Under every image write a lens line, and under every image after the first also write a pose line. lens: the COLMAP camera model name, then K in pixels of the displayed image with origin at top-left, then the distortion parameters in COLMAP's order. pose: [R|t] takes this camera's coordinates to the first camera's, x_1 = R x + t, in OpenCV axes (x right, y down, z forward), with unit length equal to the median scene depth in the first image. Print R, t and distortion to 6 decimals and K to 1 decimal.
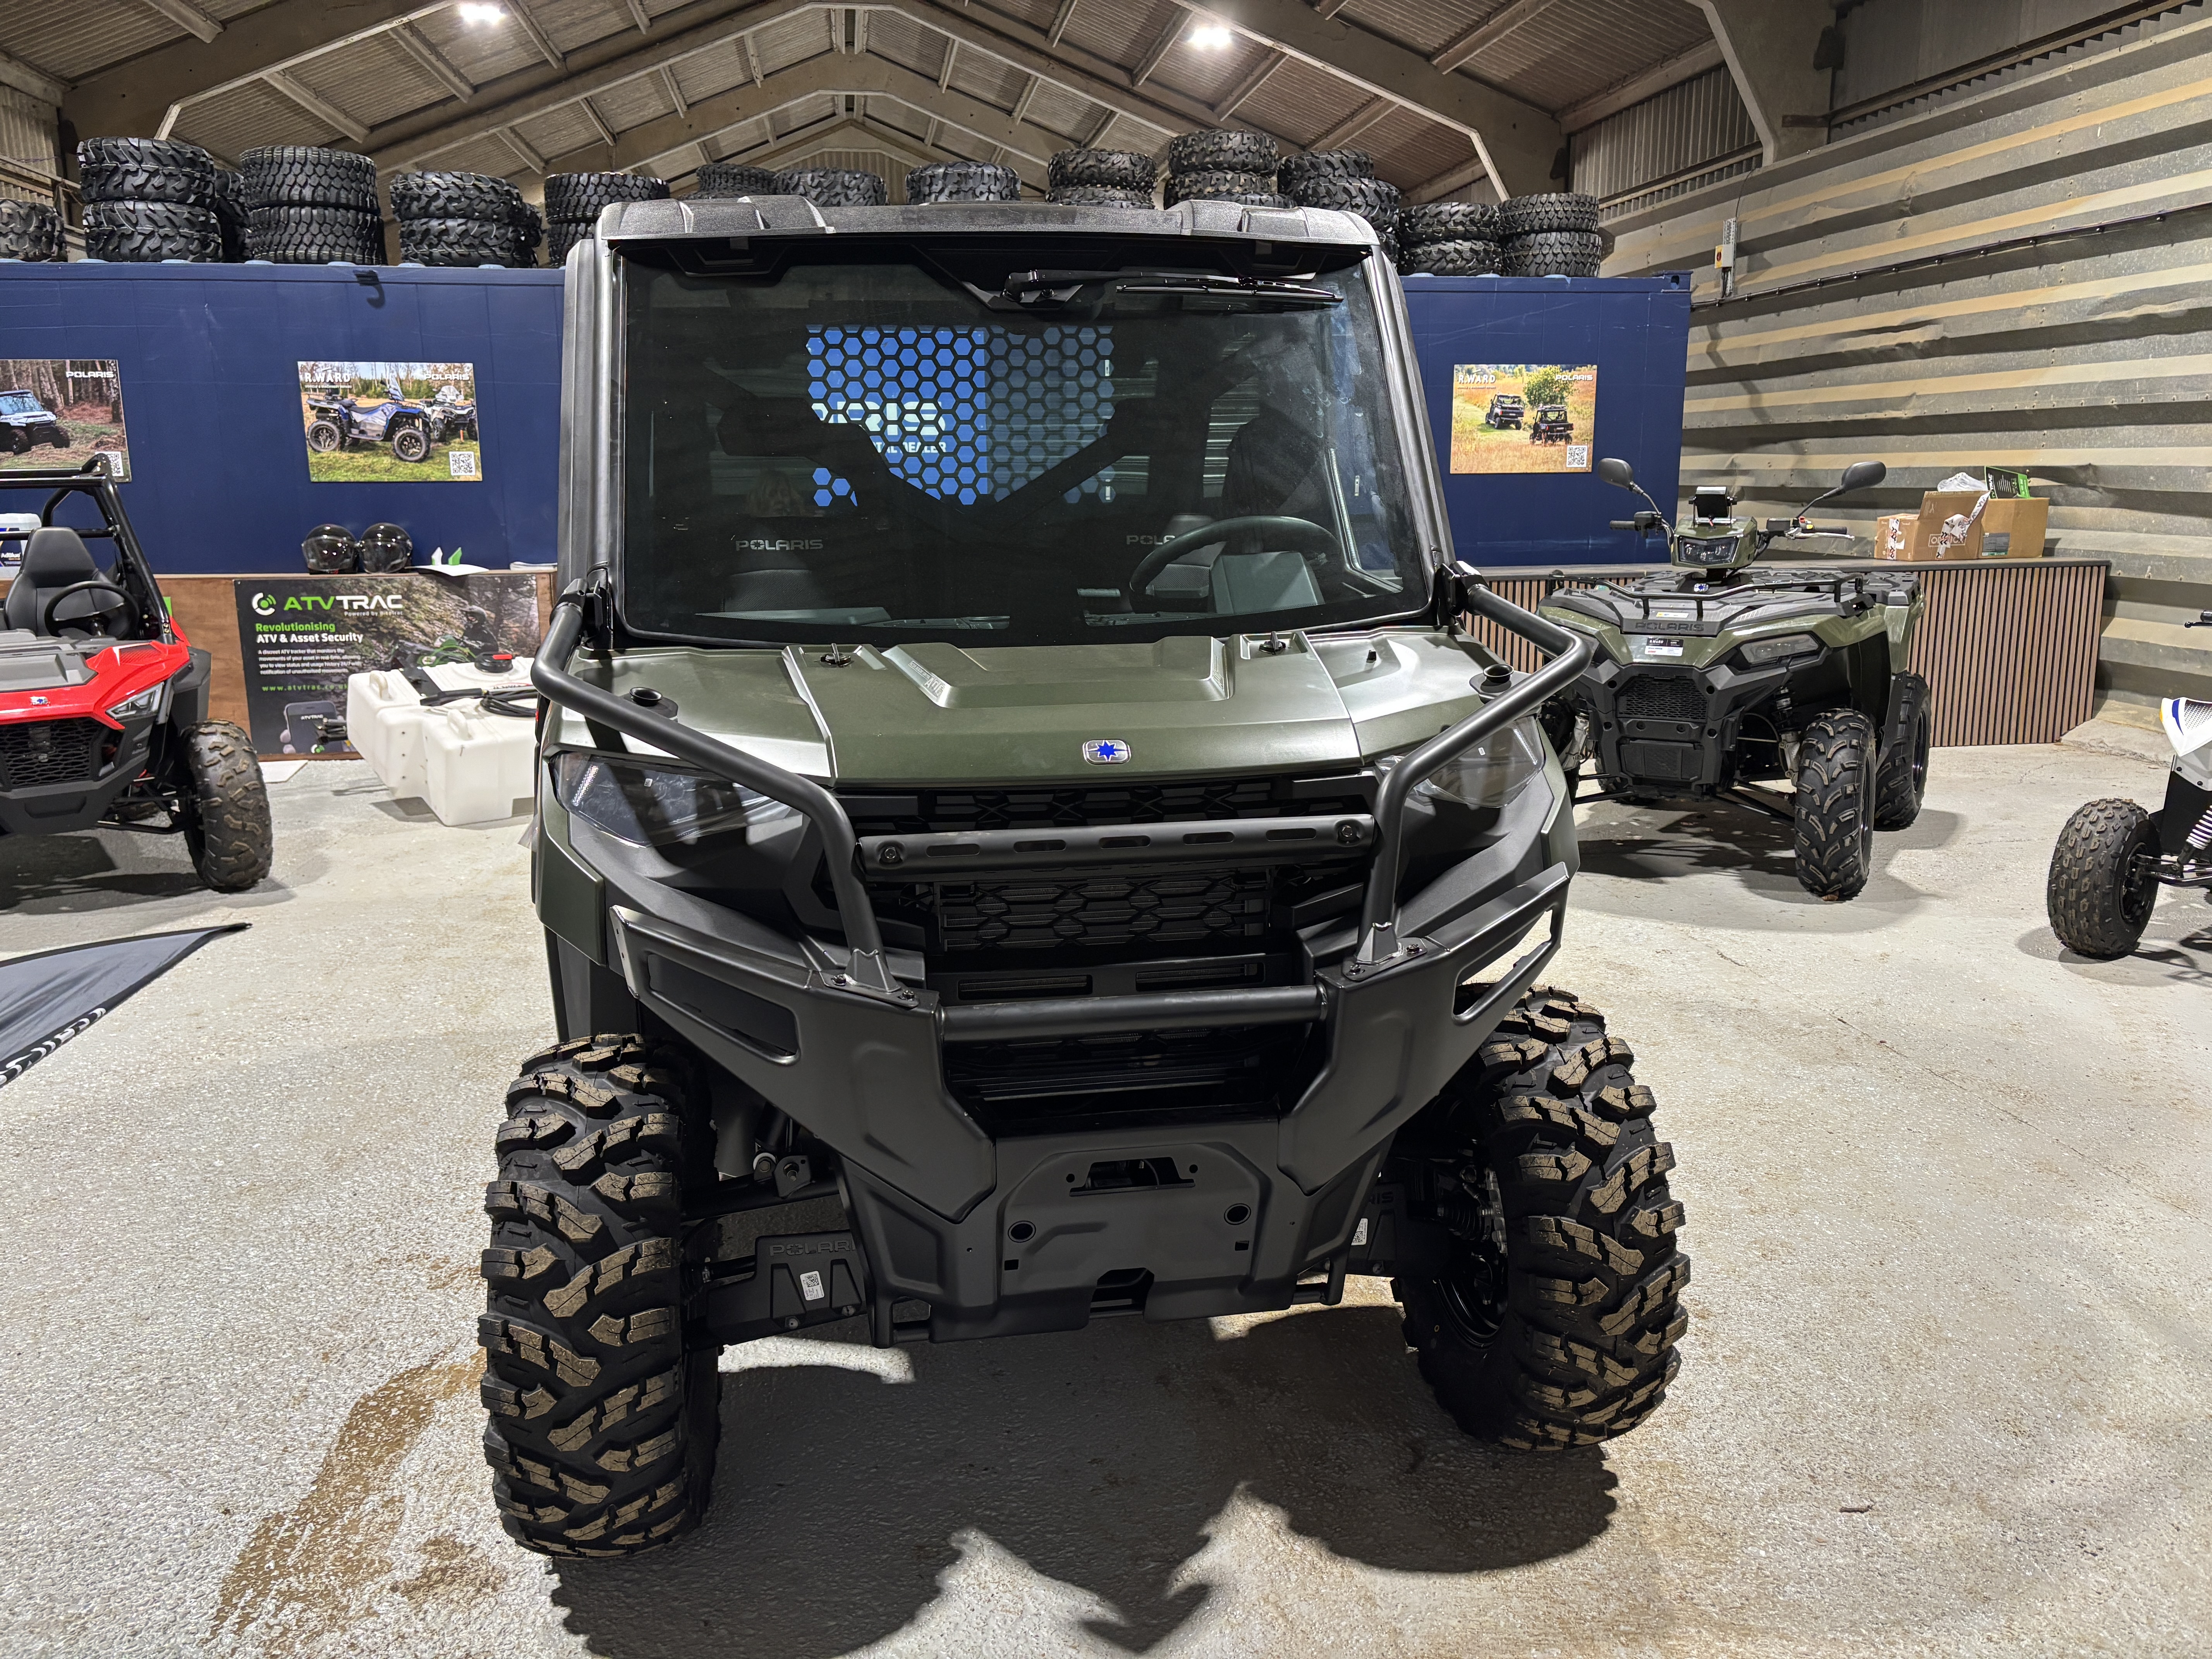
lens RADIAL K [[1668.9, 0, 1098.0], [0, 1668.9, 807.7], [0, 0, 1]] dist [0.062390, -0.063462]
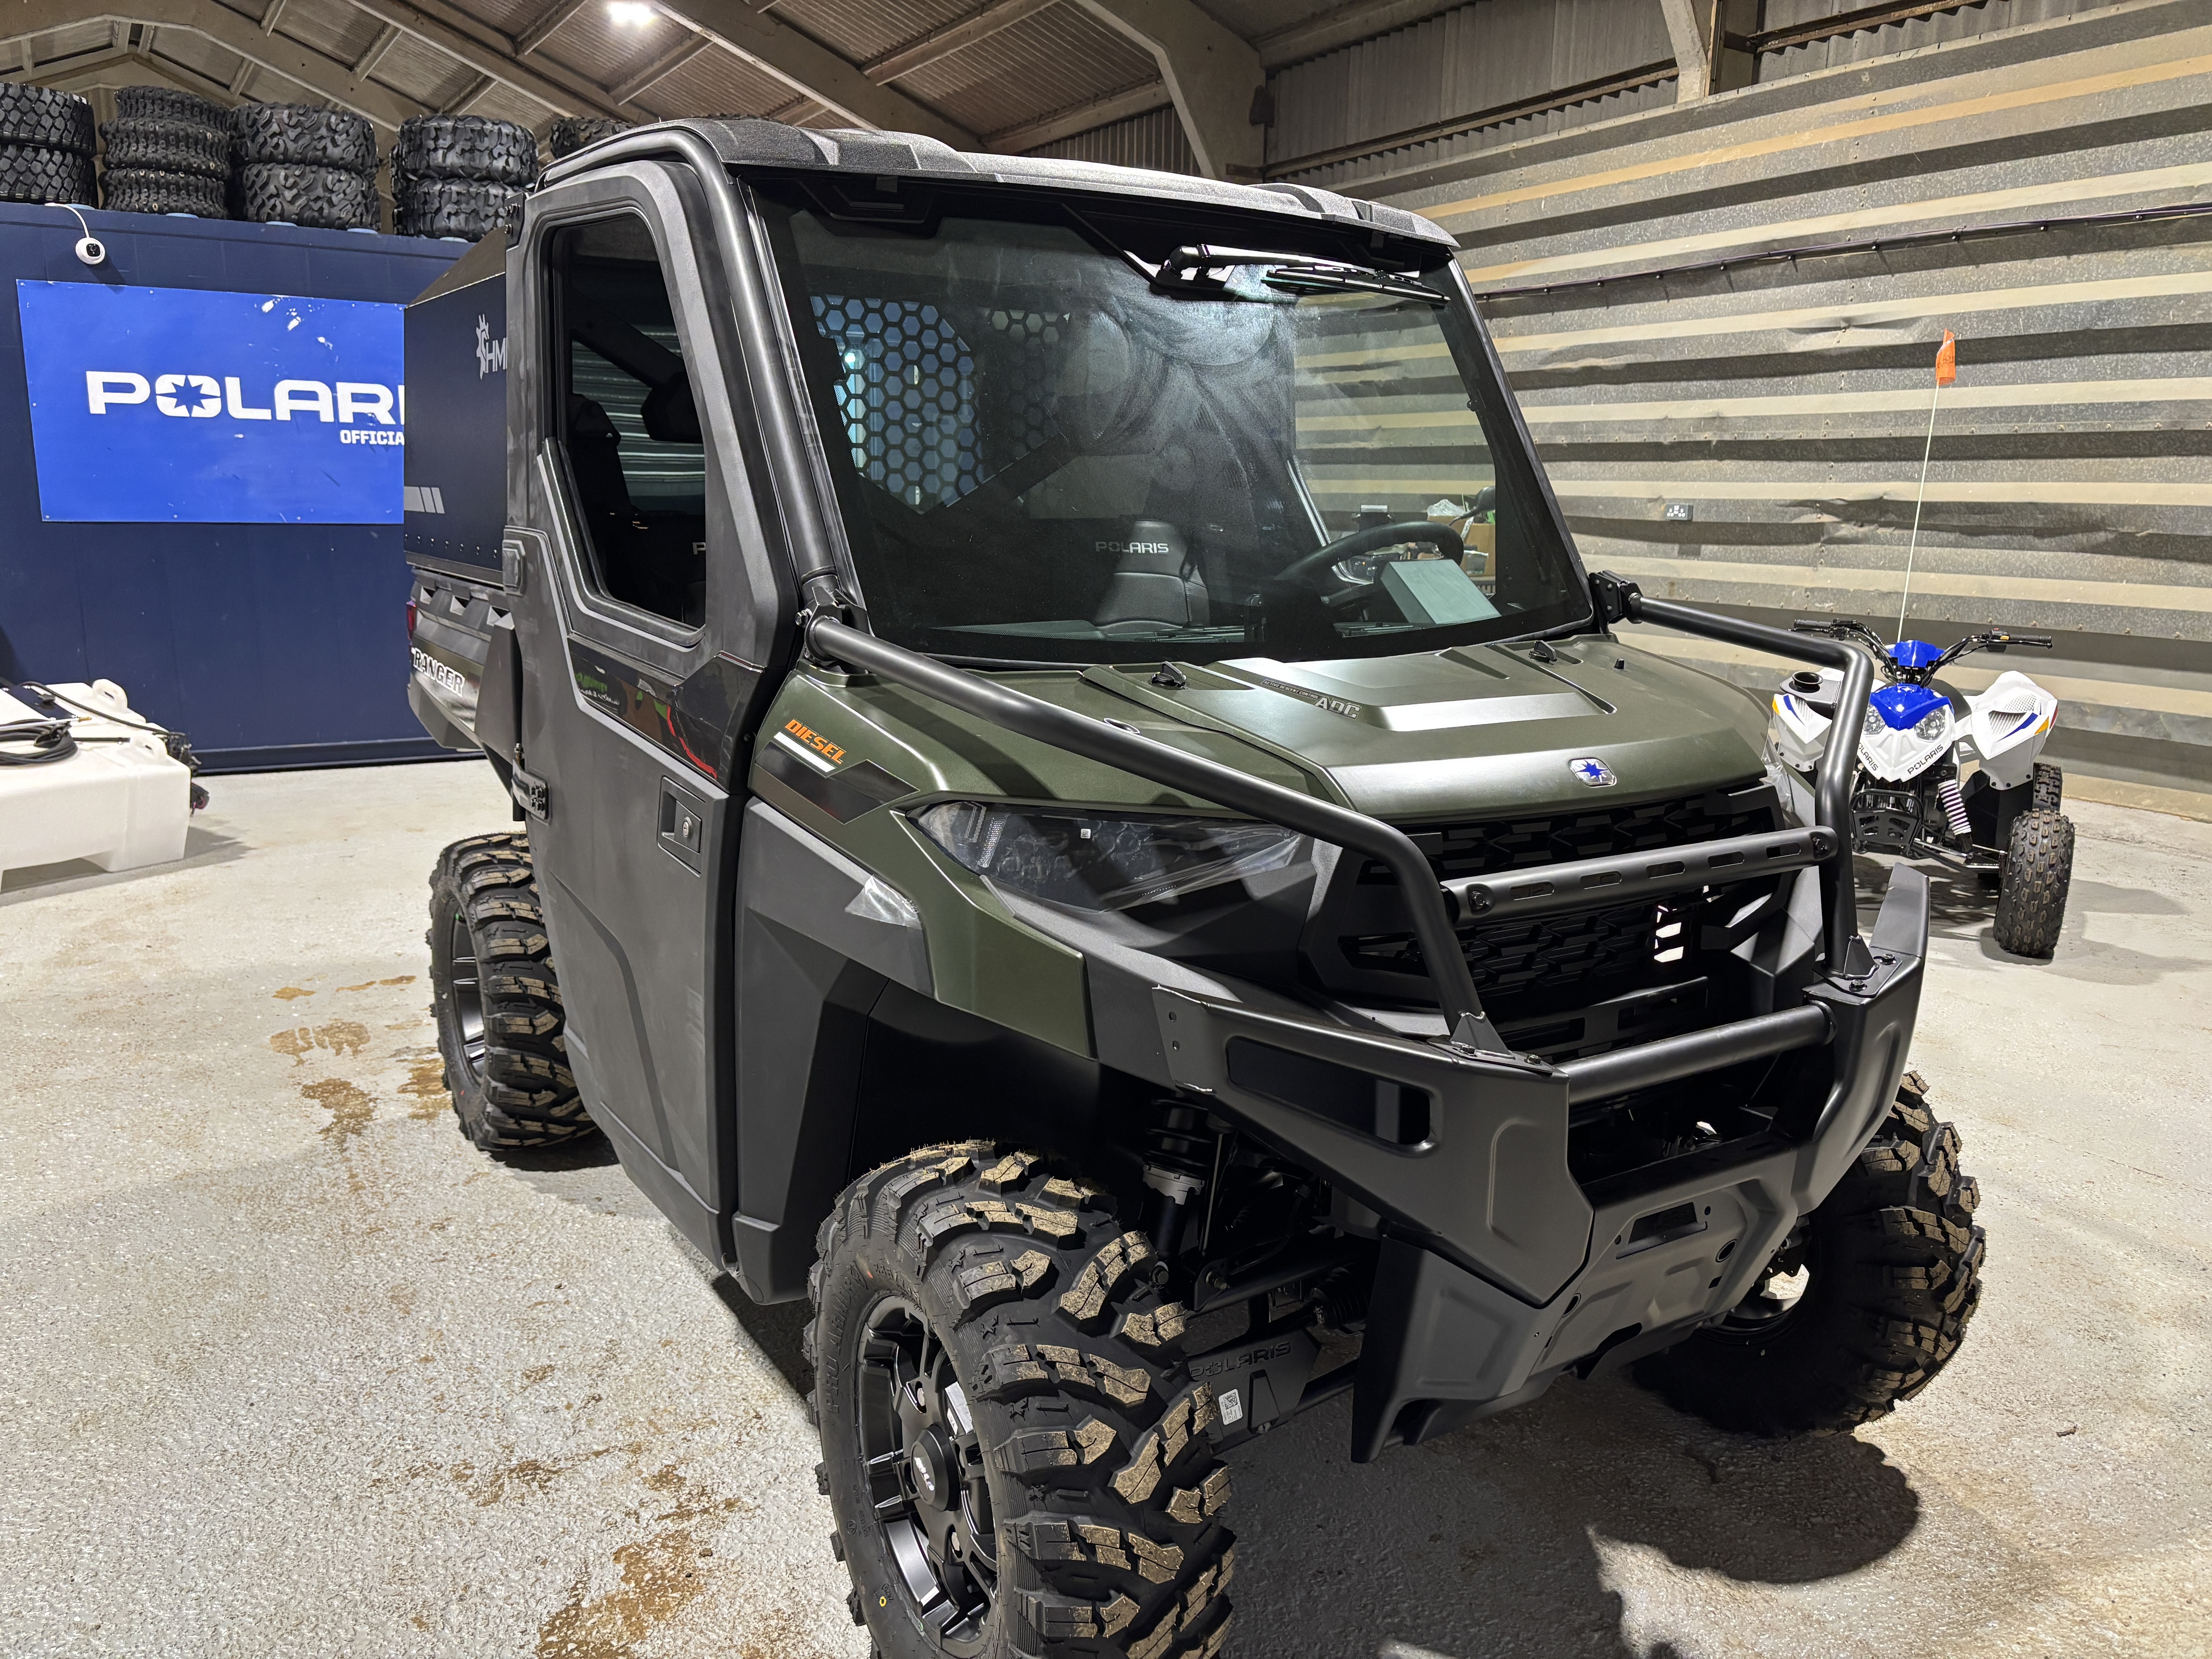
lens RADIAL K [[1662.1, 0, 1106.0], [0, 1662.1, 829.5], [0, 0, 1]] dist [0.070980, -0.076293]
pose [[0.920175, -0.054367, 0.387714, -0.153391], [0.052428, 0.998503, 0.015586, -0.007767], [-0.387981, 0.005985, 0.921648, 0.065193]]
